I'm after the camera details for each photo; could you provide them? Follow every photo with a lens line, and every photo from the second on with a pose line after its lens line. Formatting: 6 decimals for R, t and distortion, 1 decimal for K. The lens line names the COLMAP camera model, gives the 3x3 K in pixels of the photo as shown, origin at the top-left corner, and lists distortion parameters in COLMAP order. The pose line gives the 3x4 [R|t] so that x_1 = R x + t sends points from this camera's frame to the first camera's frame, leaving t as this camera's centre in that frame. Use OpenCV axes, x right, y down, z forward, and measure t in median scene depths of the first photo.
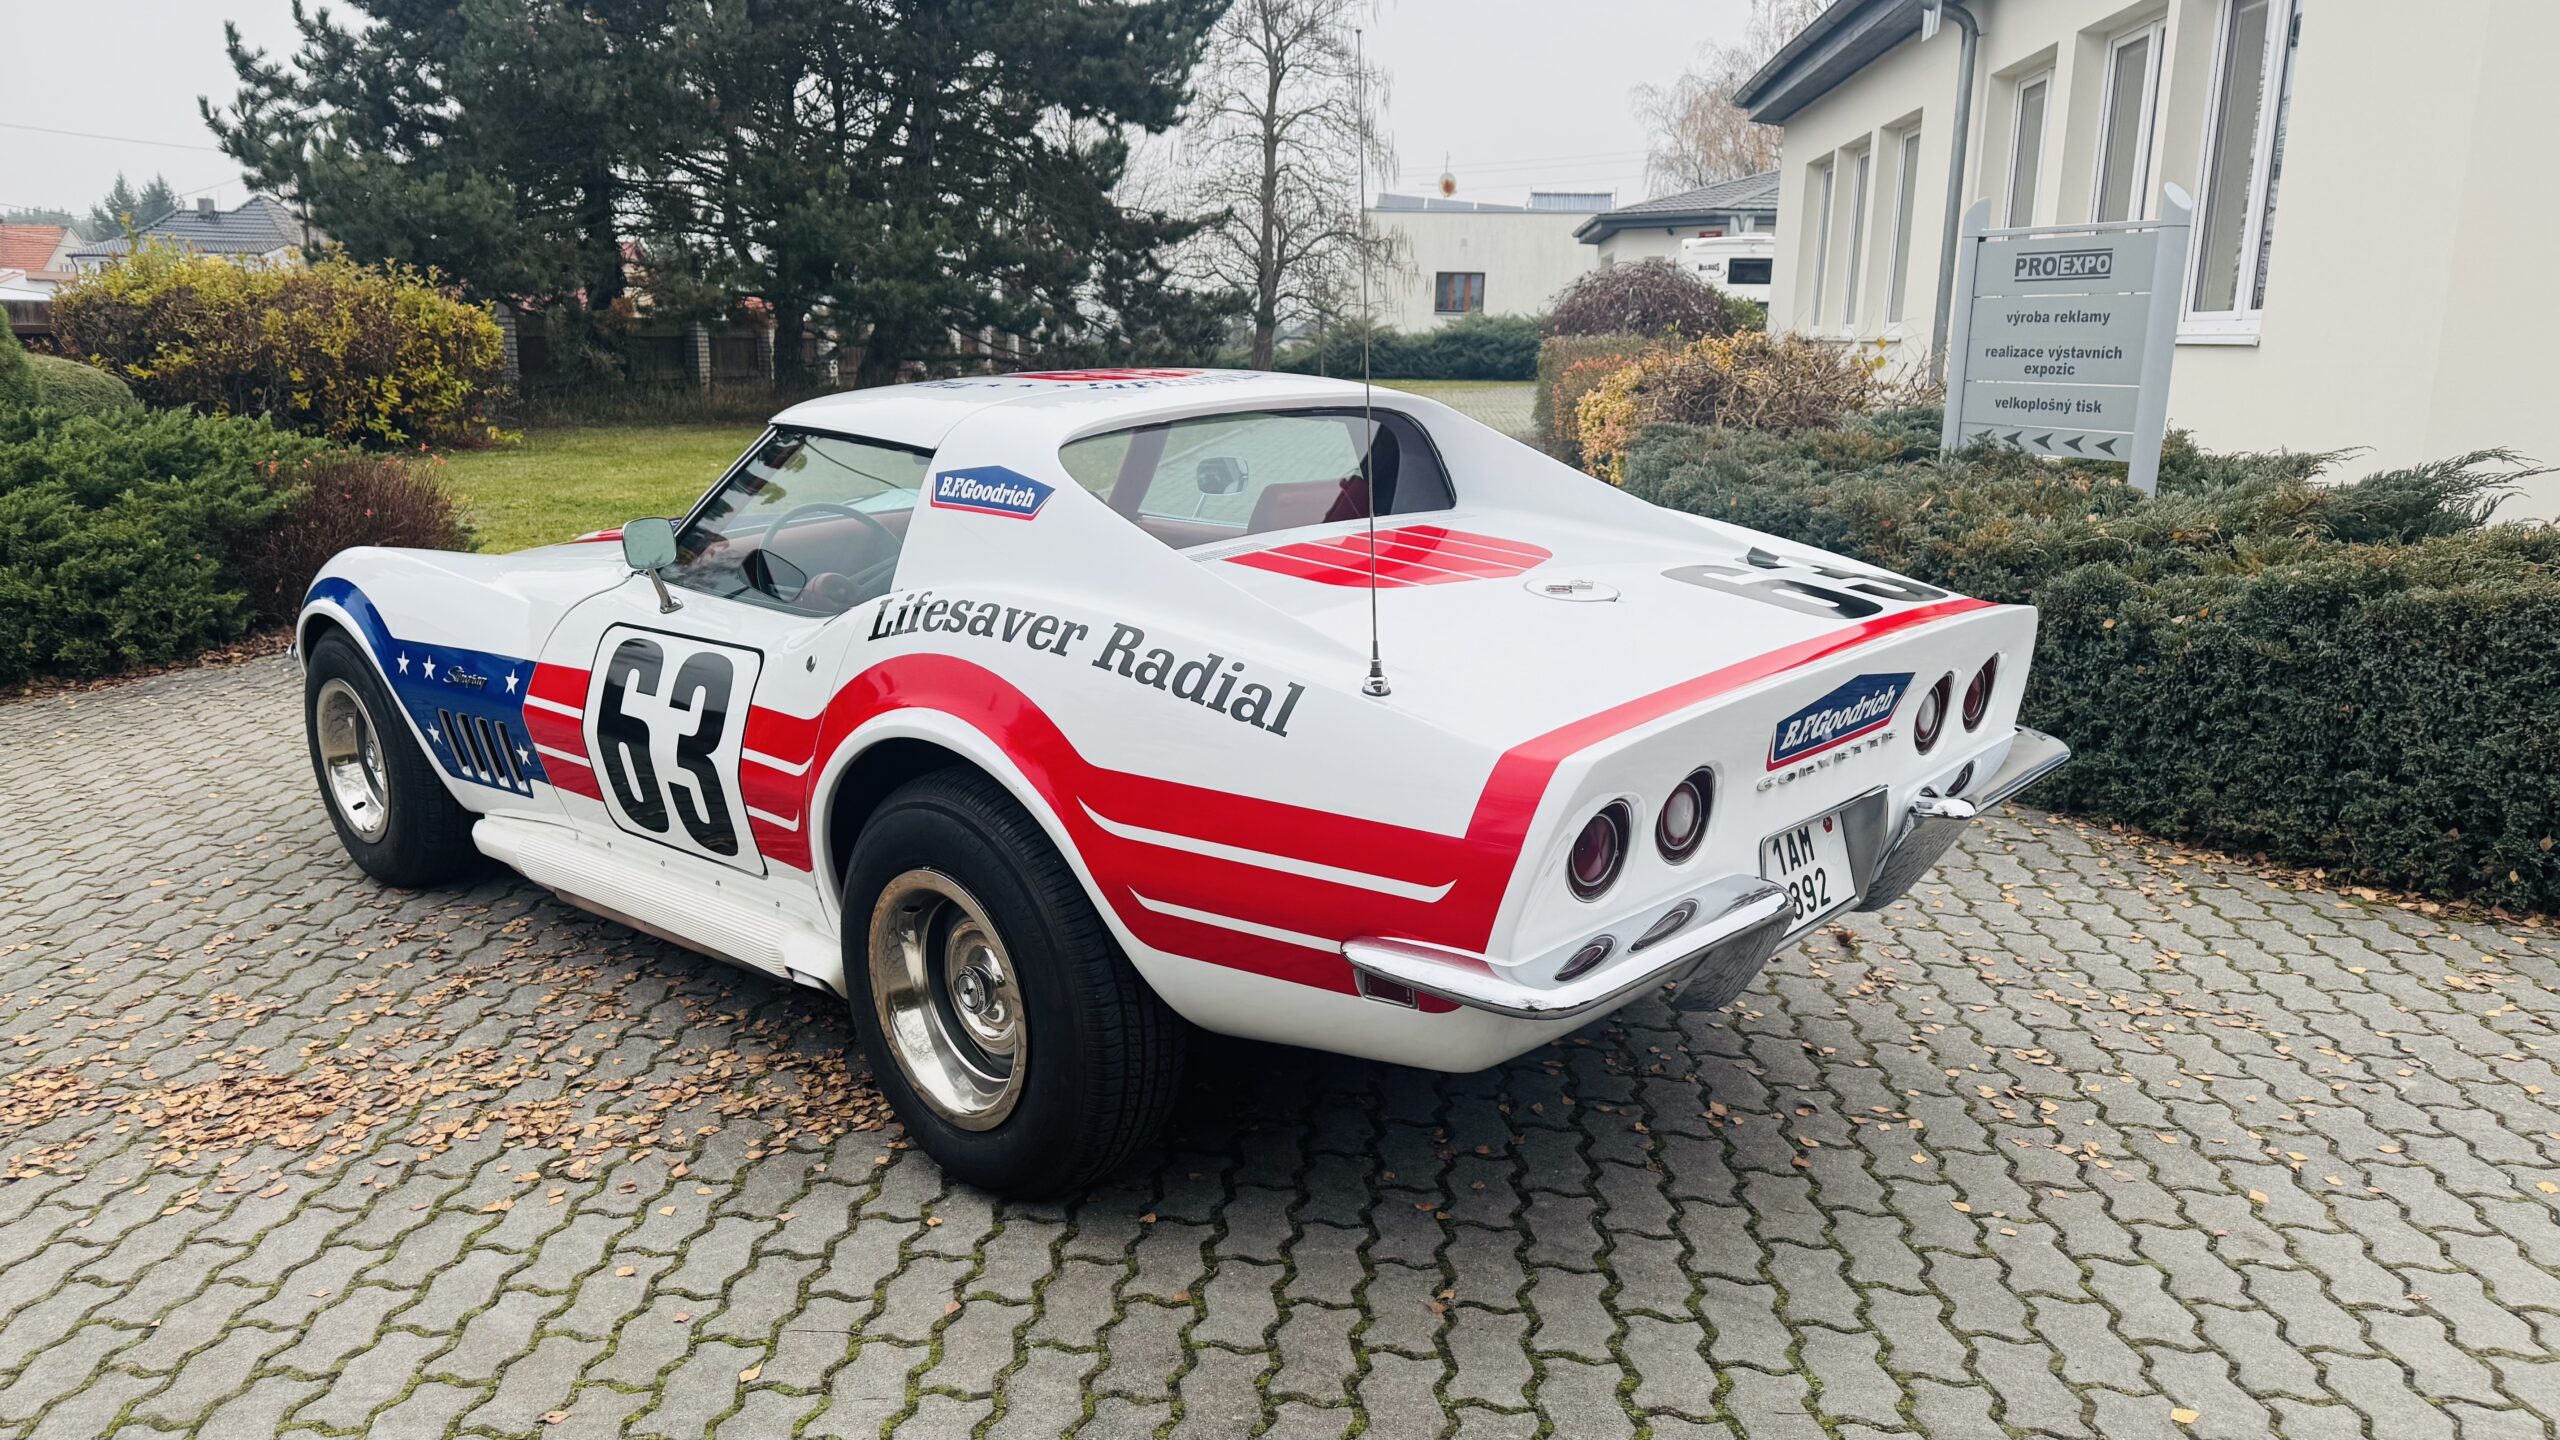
lens RADIAL K [[1743.3, 0, 1271.0], [0, 1743.3, 703.7], [0, 0, 1]] dist [0.037538, -0.037793]
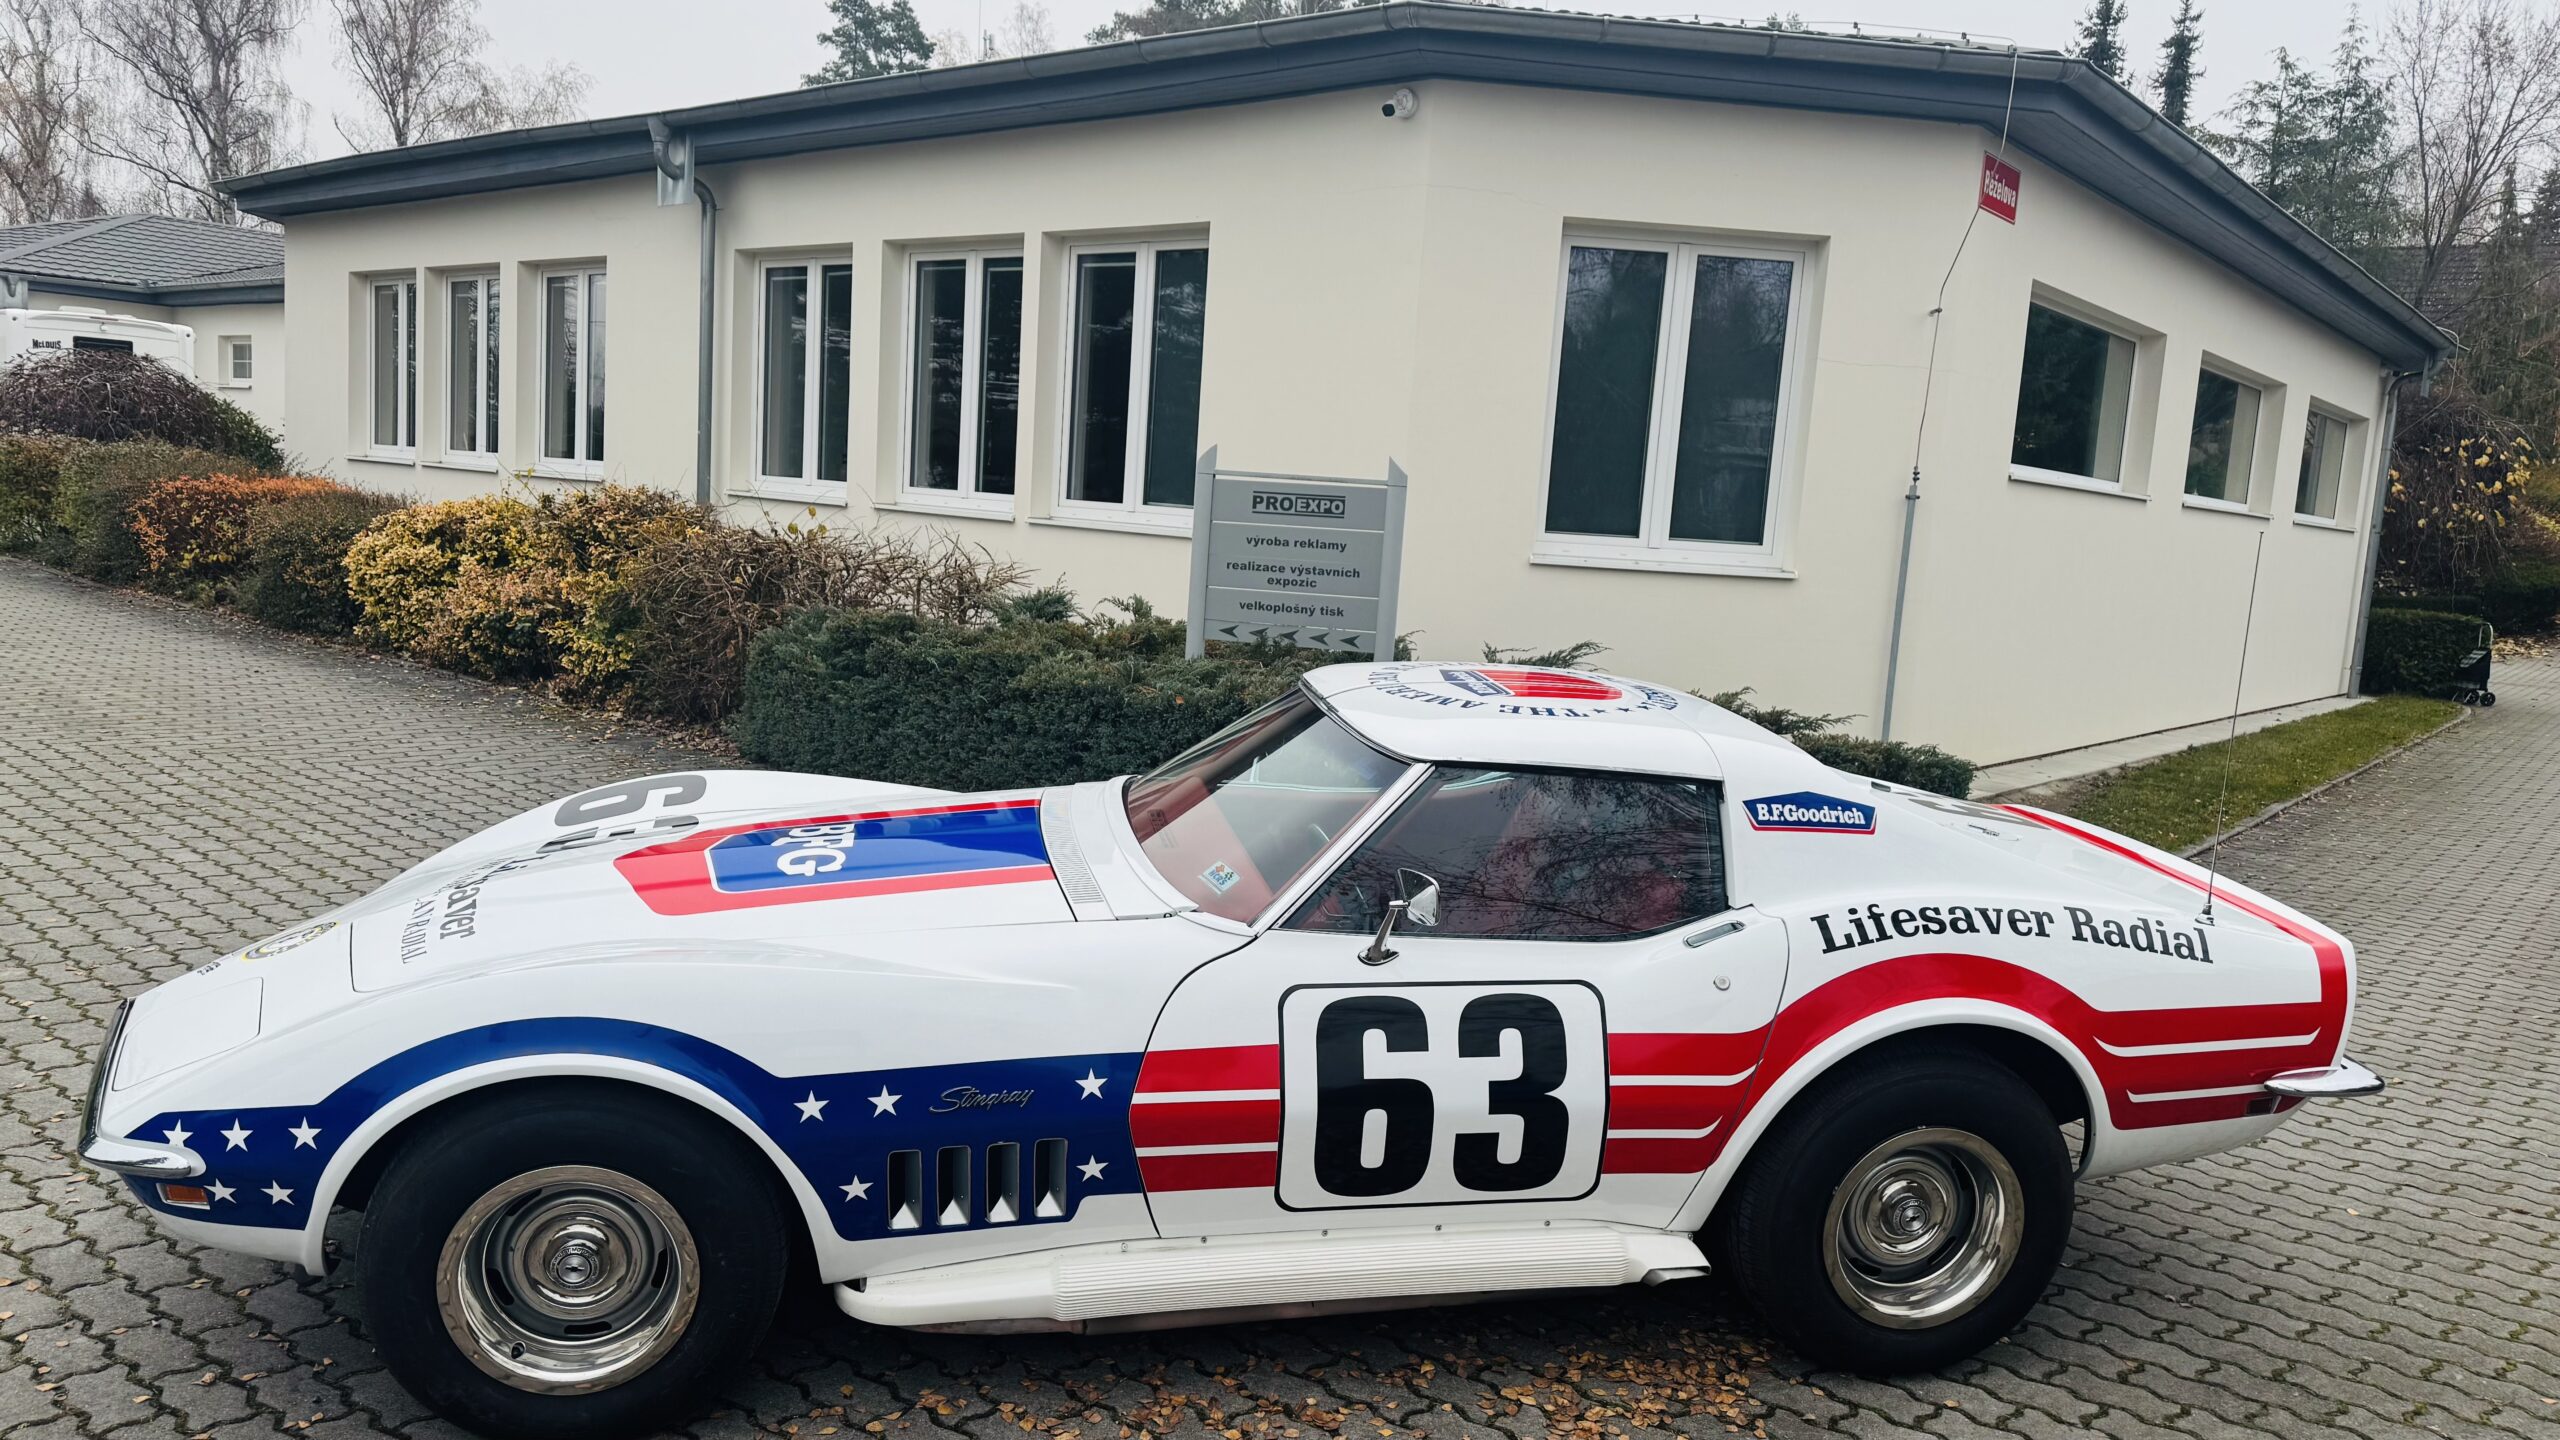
lens RADIAL K [[1743.3, 0, 1286.1], [0, 1743.3, 708.4], [0, 0, 1]] dist [0.037538, -0.037793]
pose [[0.586069, -0.071280, 0.807119, -1.257374], [0.109122, 0.993992, 0.008547, -0.226580], [-0.802879, 0.083066, 0.590326, 0.519457]]
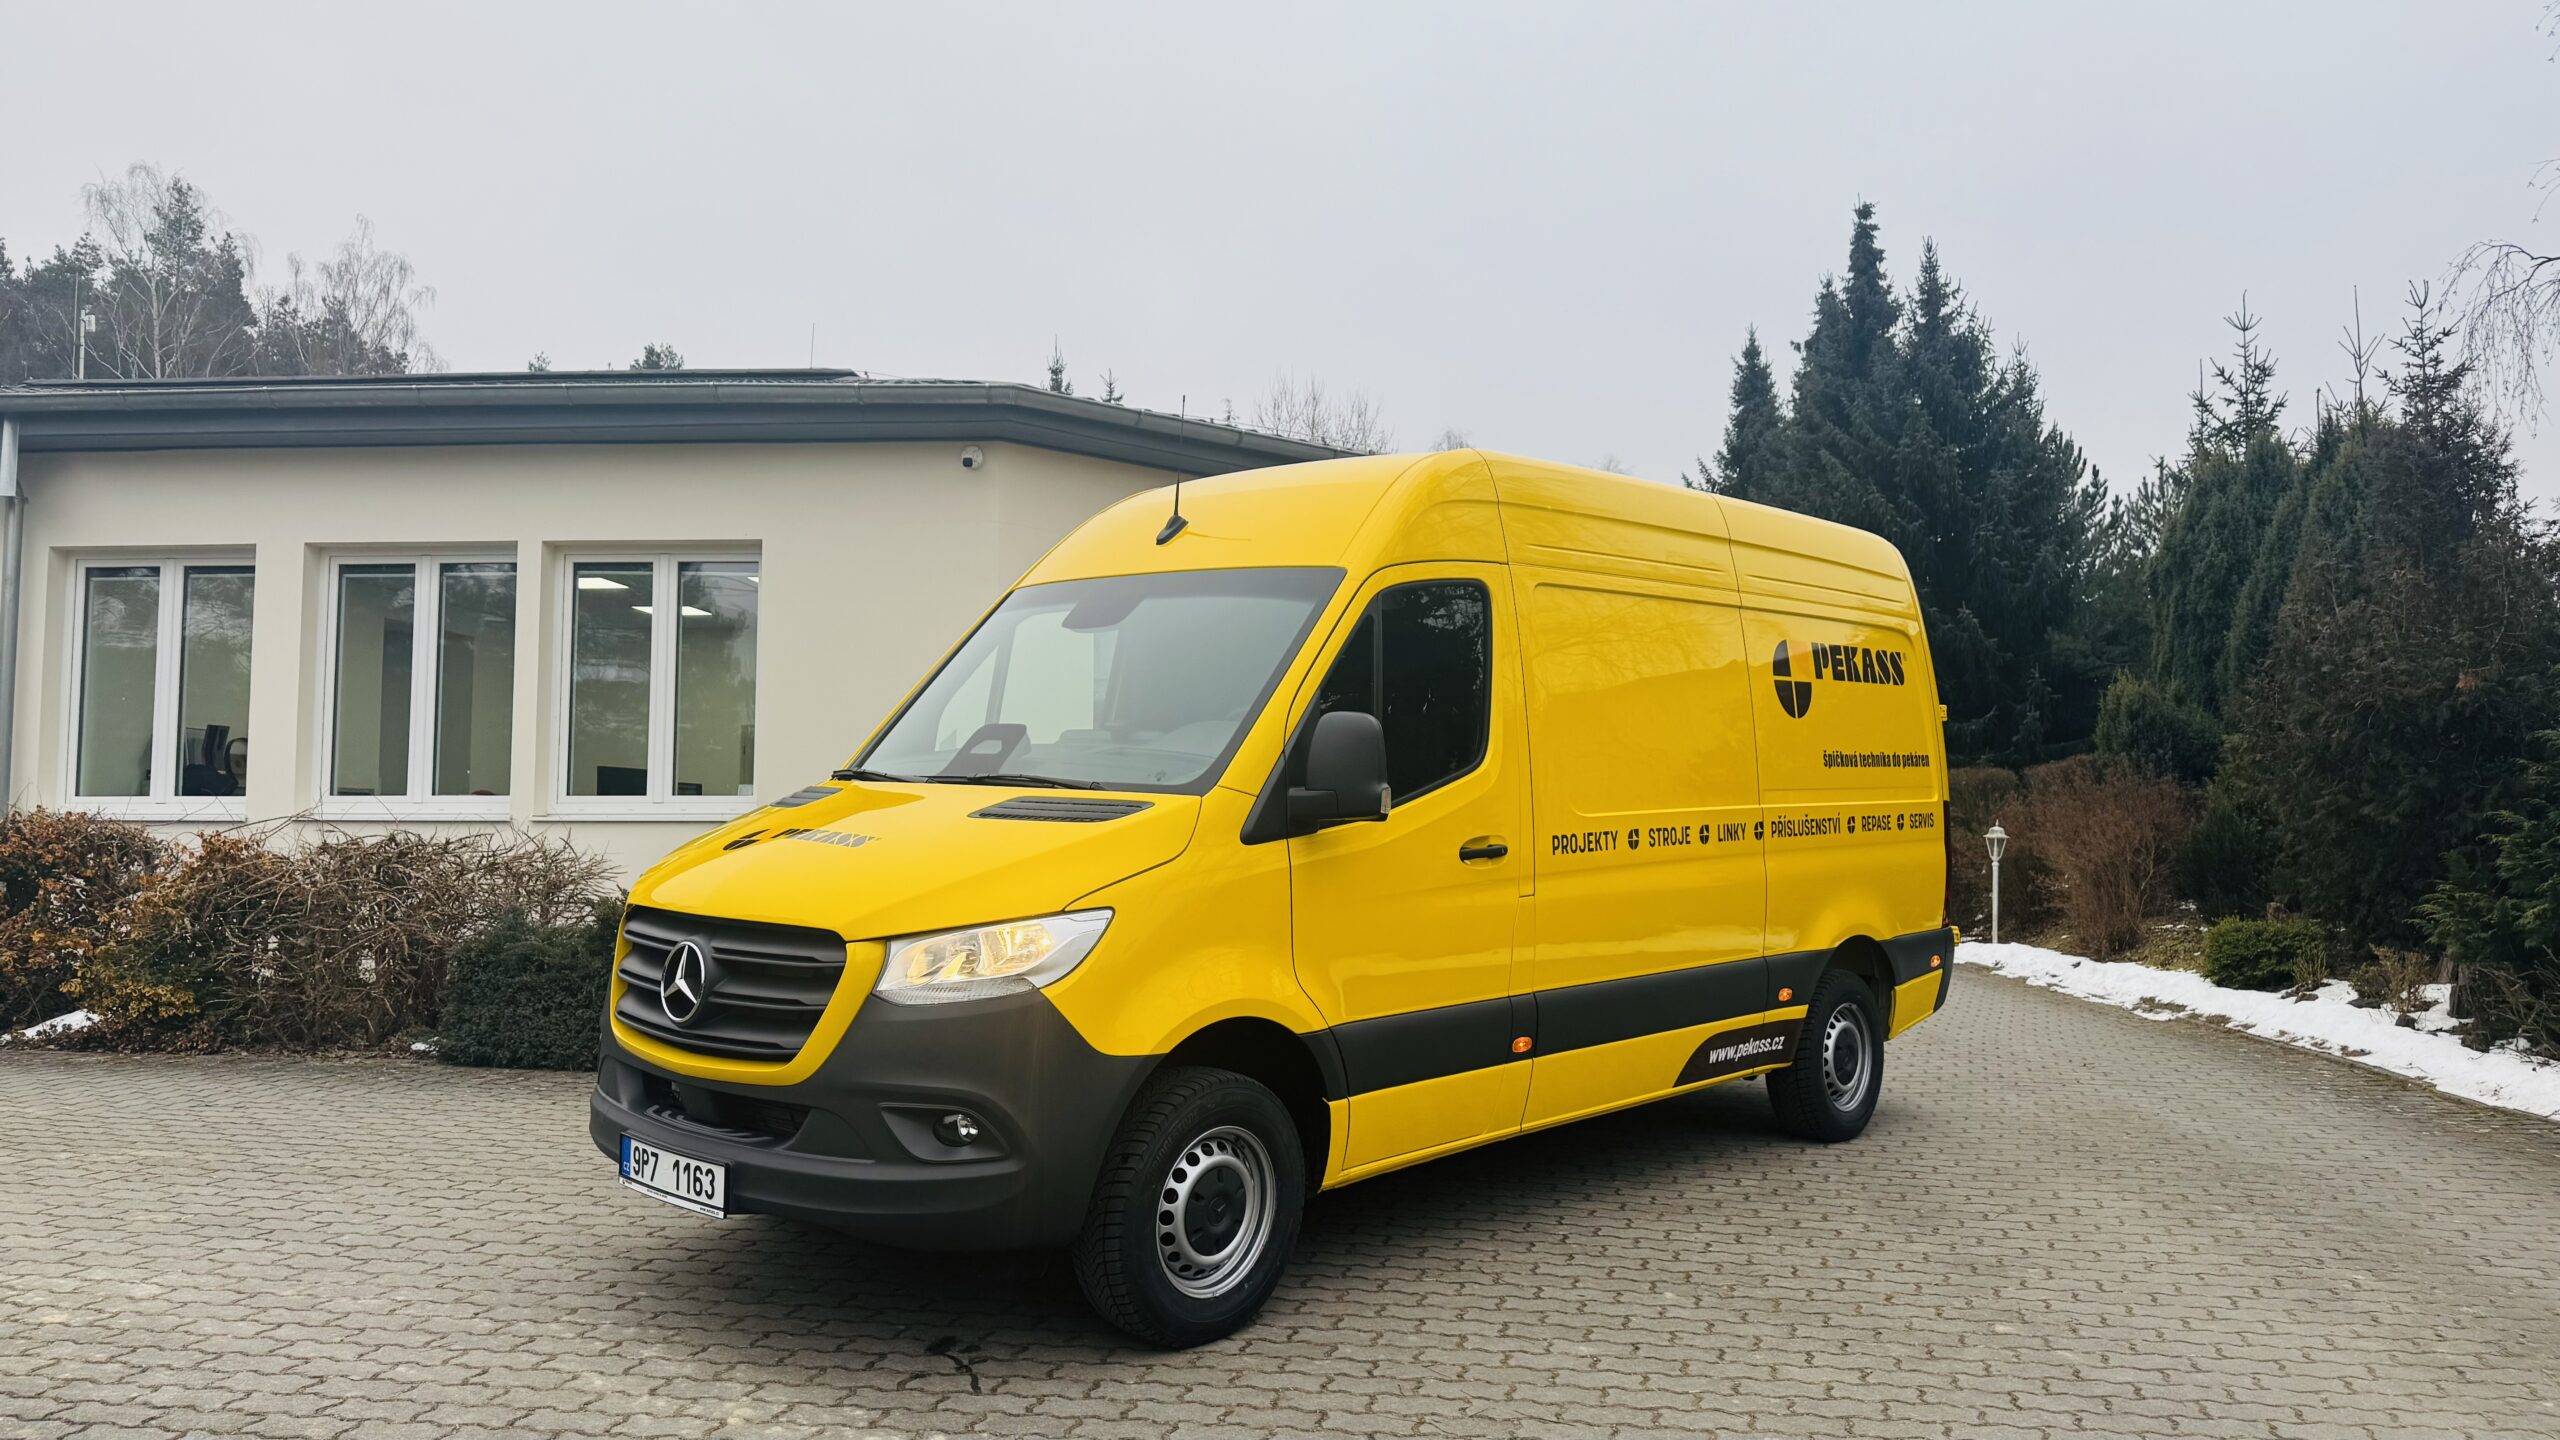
lens RADIAL K [[1743.3, 0, 1274.3], [0, 1743.3, 714.5], [0, 0, 1]] dist [0.037538, -0.037793]
pose [[0.021558, 0.053318, 0.998345, -2.327242], [0.198494, 0.978470, -0.056542, -0.358663], [-0.979865, 0.199385, 0.010510, 1.558737]]
